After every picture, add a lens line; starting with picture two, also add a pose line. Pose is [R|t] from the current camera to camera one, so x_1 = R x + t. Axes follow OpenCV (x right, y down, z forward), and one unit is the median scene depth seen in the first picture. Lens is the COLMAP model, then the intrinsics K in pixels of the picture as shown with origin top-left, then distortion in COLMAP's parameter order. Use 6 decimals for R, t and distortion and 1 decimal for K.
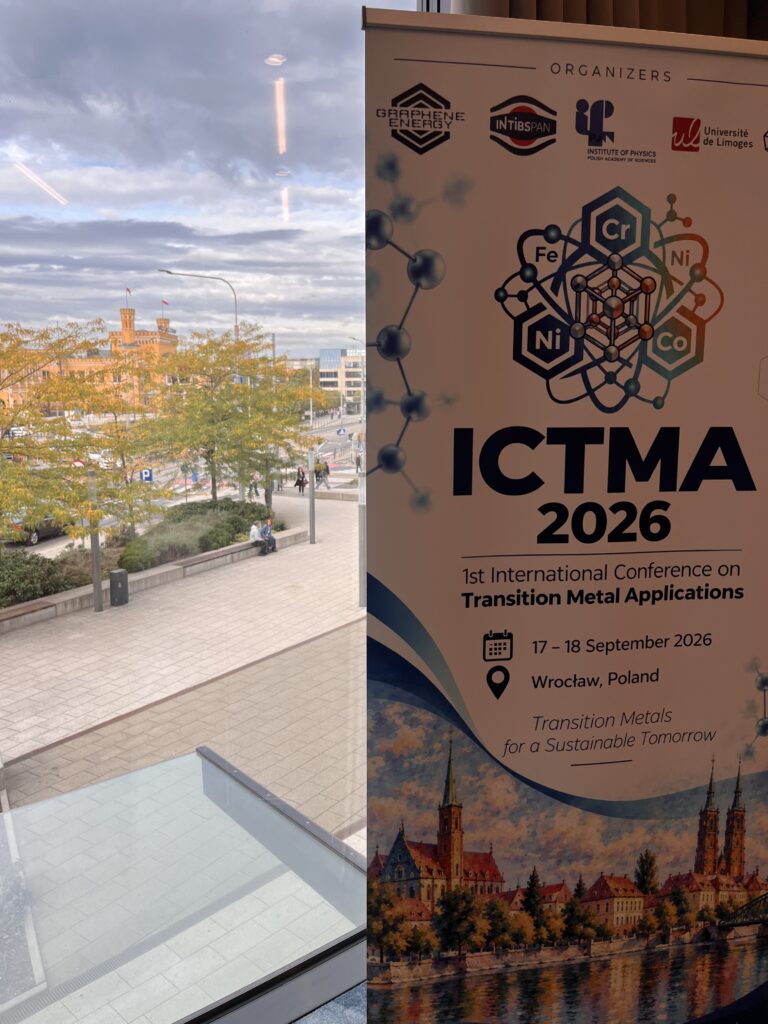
lens RADIAL K [[778.5, 0, 382.6], [0, 778.5, 514.4], [0, 0, 1]] dist [0.058221, -0.084400]
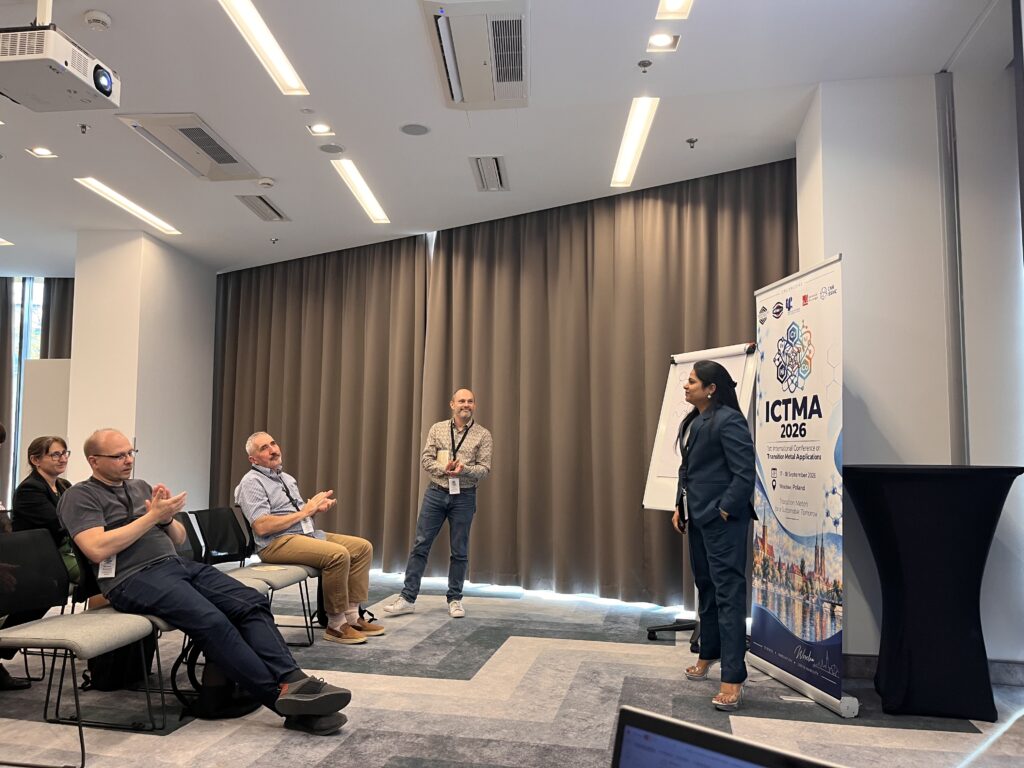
lens RADIAL K [[778.5, 0, 510.7], [0, 778.5, 387.6], [0, 0, 1]] dist [0.058221, -0.084400]
pose [[0.010962, -0.092278, -0.995673, 3.149596], [-0.167049, 0.981571, -0.092810, 0.294917], [0.985888, 0.167343, -0.004655, -0.039050]]
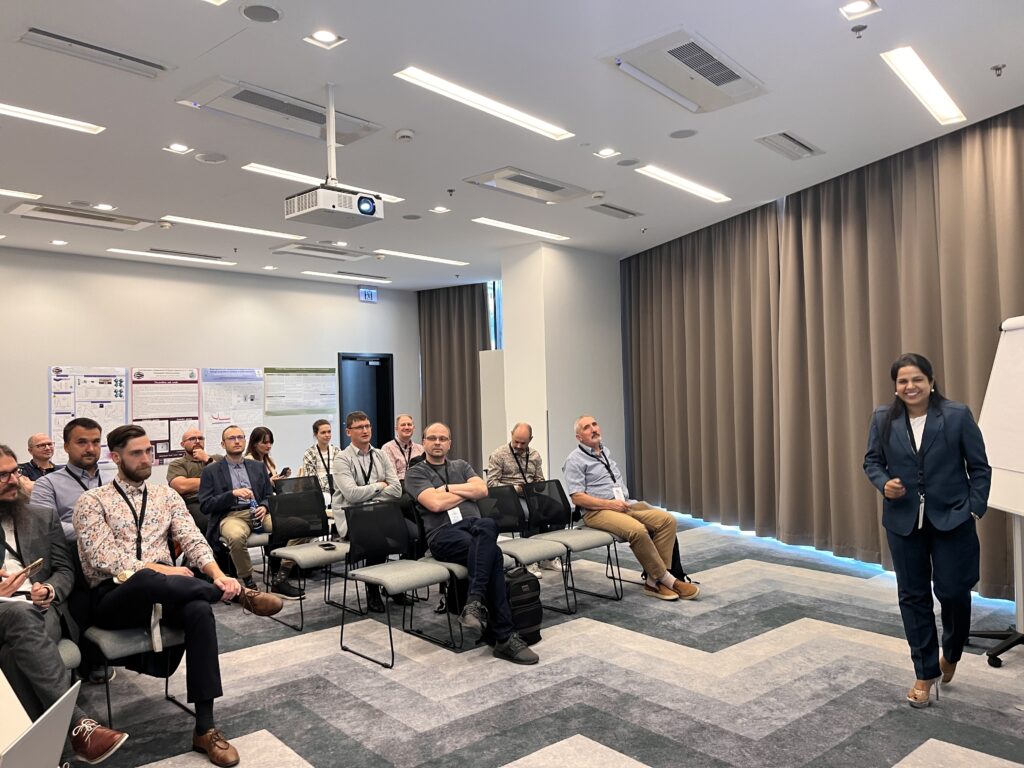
lens RADIAL K [[778.5, 0, 511.6], [0, 778.5, 374.5], [0, 0, 1]] dist [0.058221, -0.084400]
pose [[-0.603374, -0.011147, -0.797381, 3.209346], [-0.107802, 0.991864, 0.067707, -0.143225], [0.790139, 0.126812, -0.599666, 1.117511]]
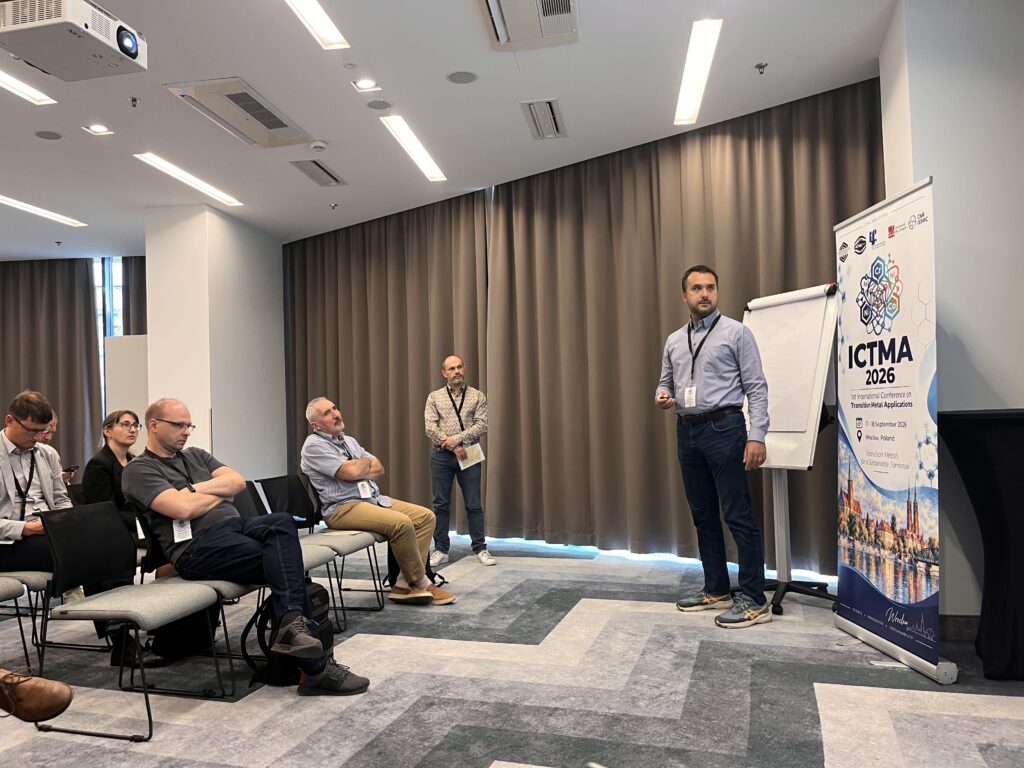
lens RADIAL K [[778.5, 0, 509.4], [0, 778.5, 387.5], [0, 0, 1]] dist [0.058221, -0.084400]
pose [[-0.092500, -0.039558, -0.994927, 3.016981], [-0.133647, 0.990662, -0.026963, 0.283791], [0.986703, 0.130475, -0.096923, 0.029729]]
